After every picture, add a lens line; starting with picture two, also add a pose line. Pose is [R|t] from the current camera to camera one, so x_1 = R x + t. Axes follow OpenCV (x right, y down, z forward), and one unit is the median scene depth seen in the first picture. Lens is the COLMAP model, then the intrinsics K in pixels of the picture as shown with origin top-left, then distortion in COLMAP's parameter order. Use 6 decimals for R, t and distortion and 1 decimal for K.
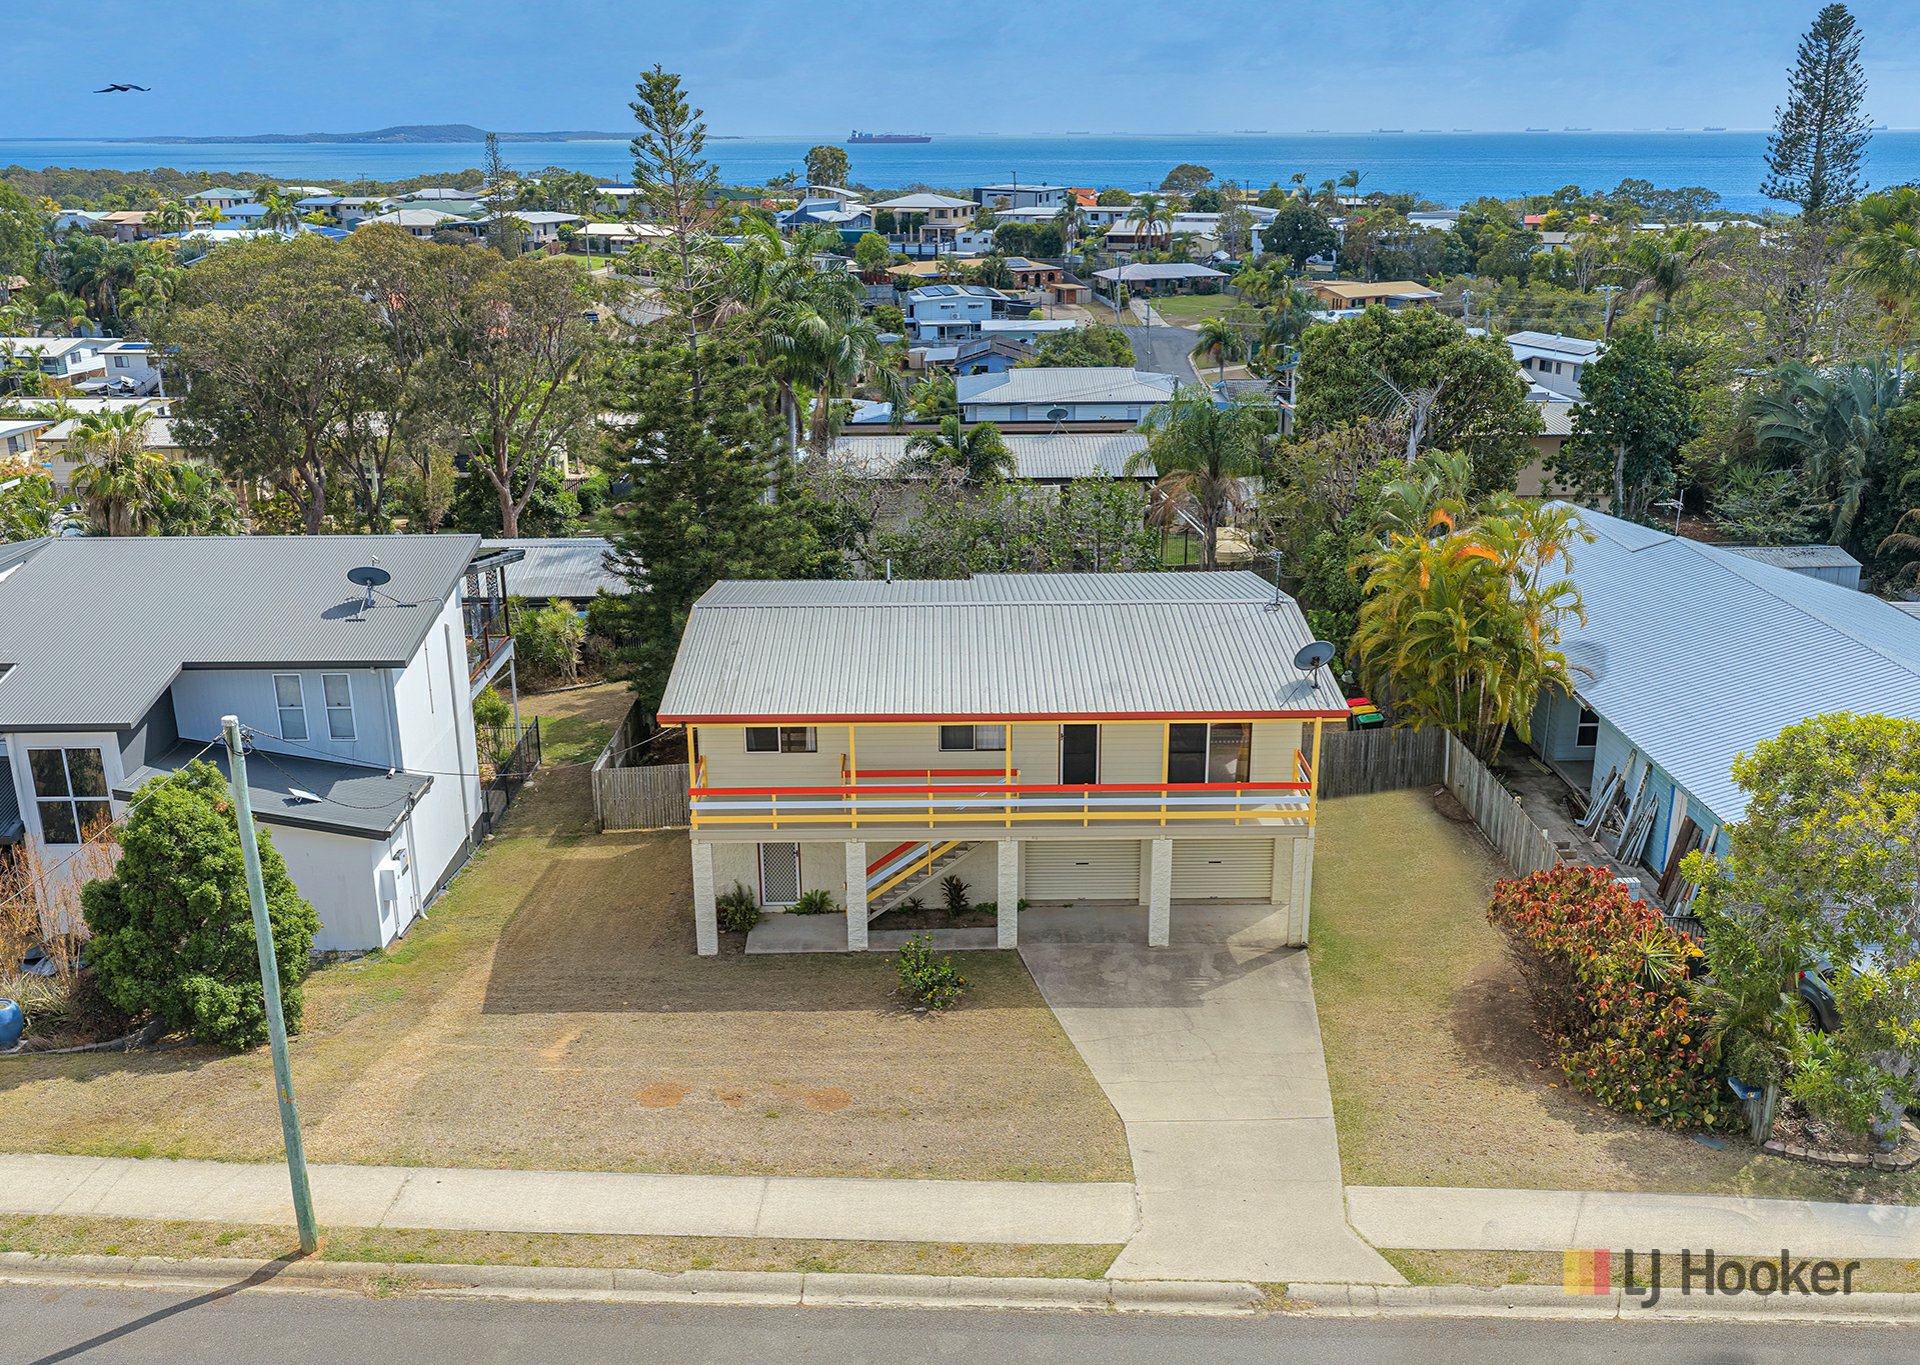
lens RADIAL K [[1691.1, 0, 960.0], [0, 1691.1, 682.5], [0, 0, 1]] dist [0.011842, 0.000103]
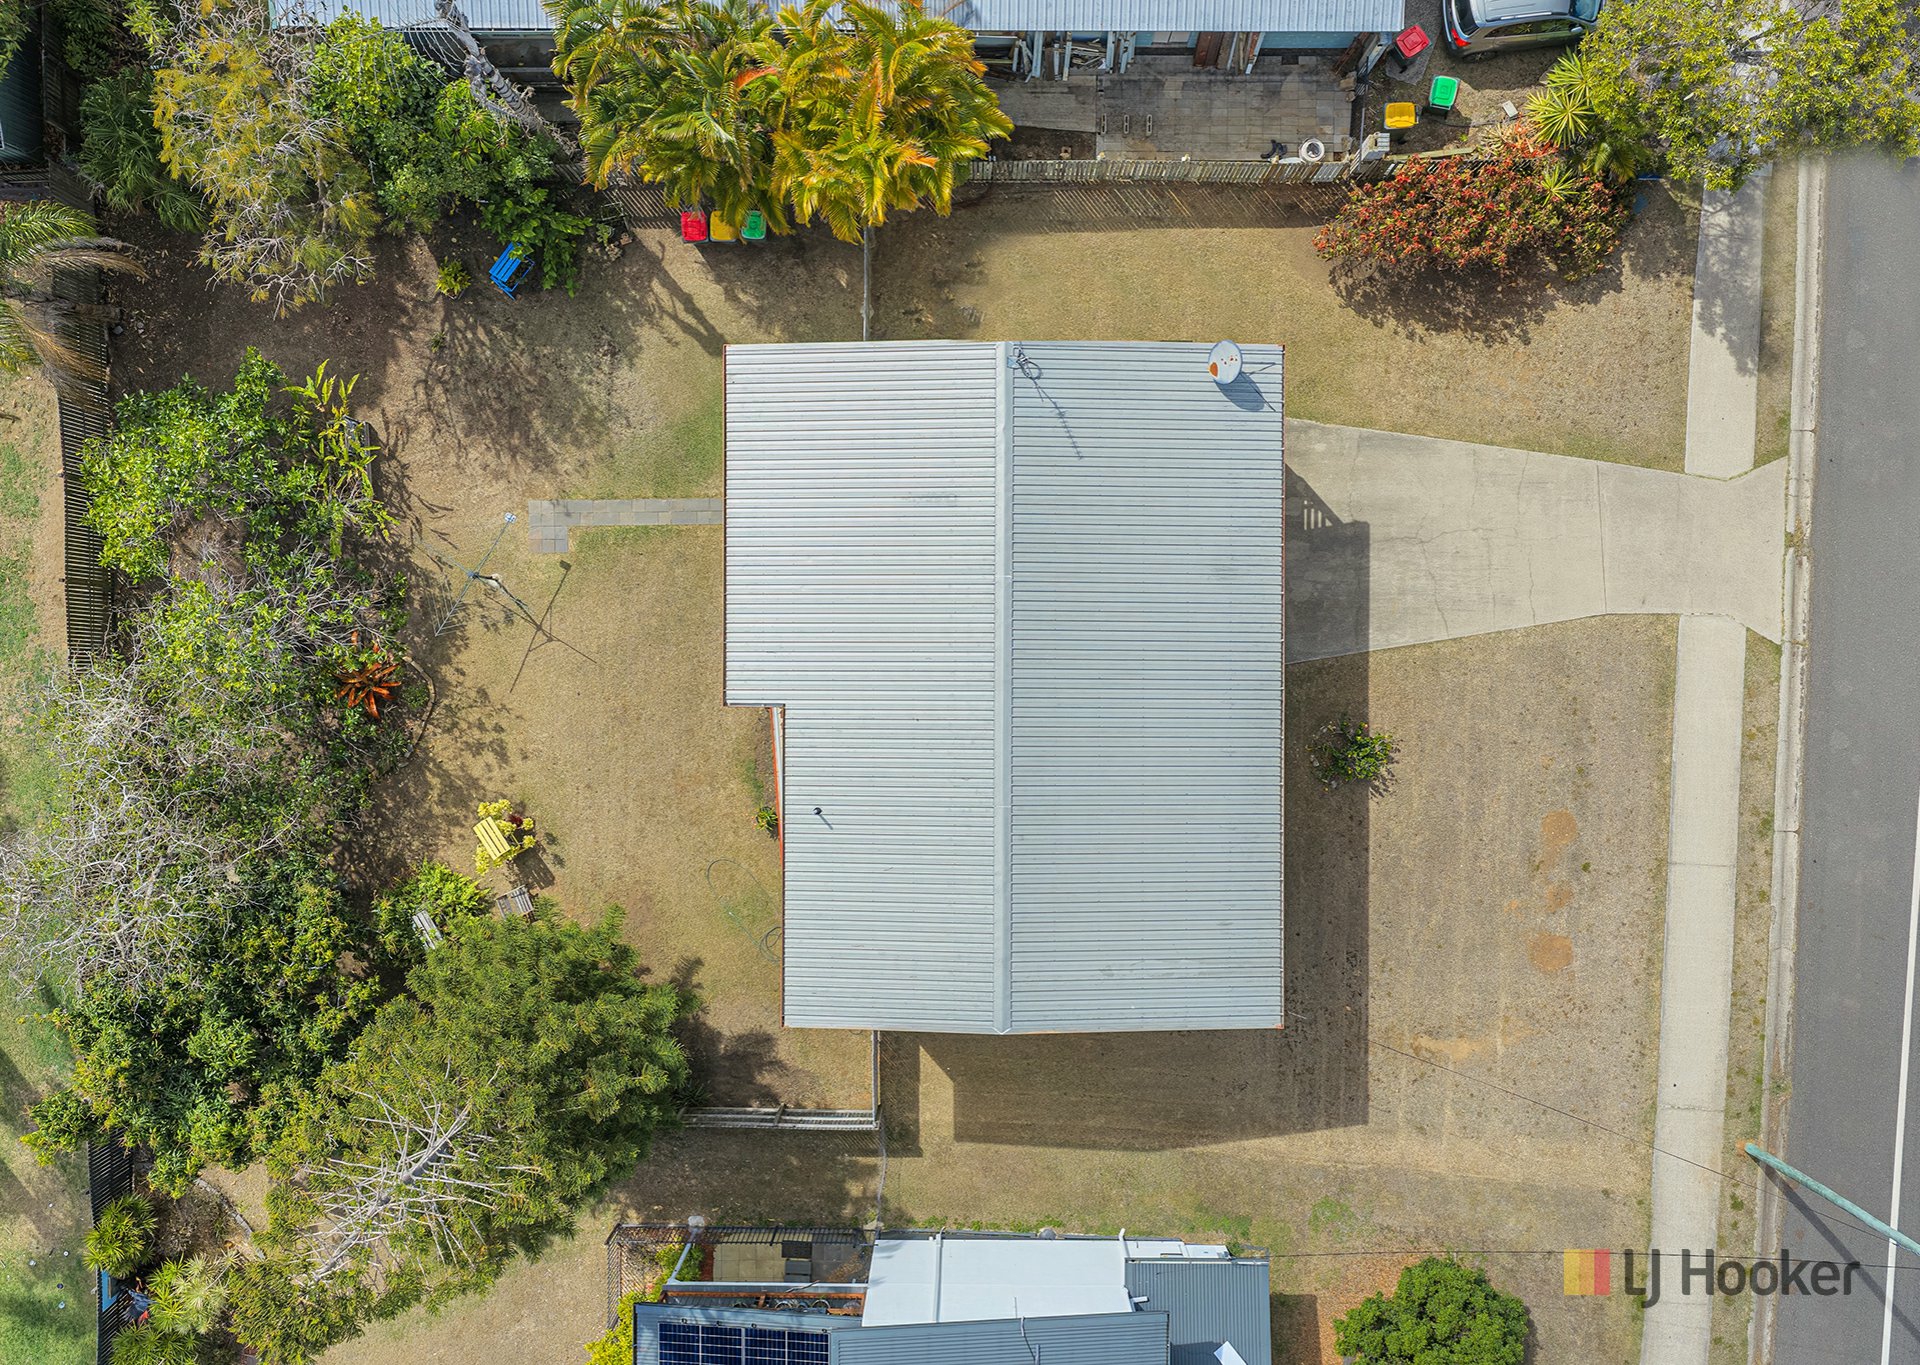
lens RADIAL K [[1694.8, 0, 960.0], [0, 1694.8, 682.5], [0, 0, 1]] dist [0.008565, -0.004021]
pose [[0.019423, -0.999769, 0.009192, 0.013027], [0.317714, 0.014889, 0.948070, -0.970973], [-0.947988, -0.015494, 0.317930, 0.835269]]
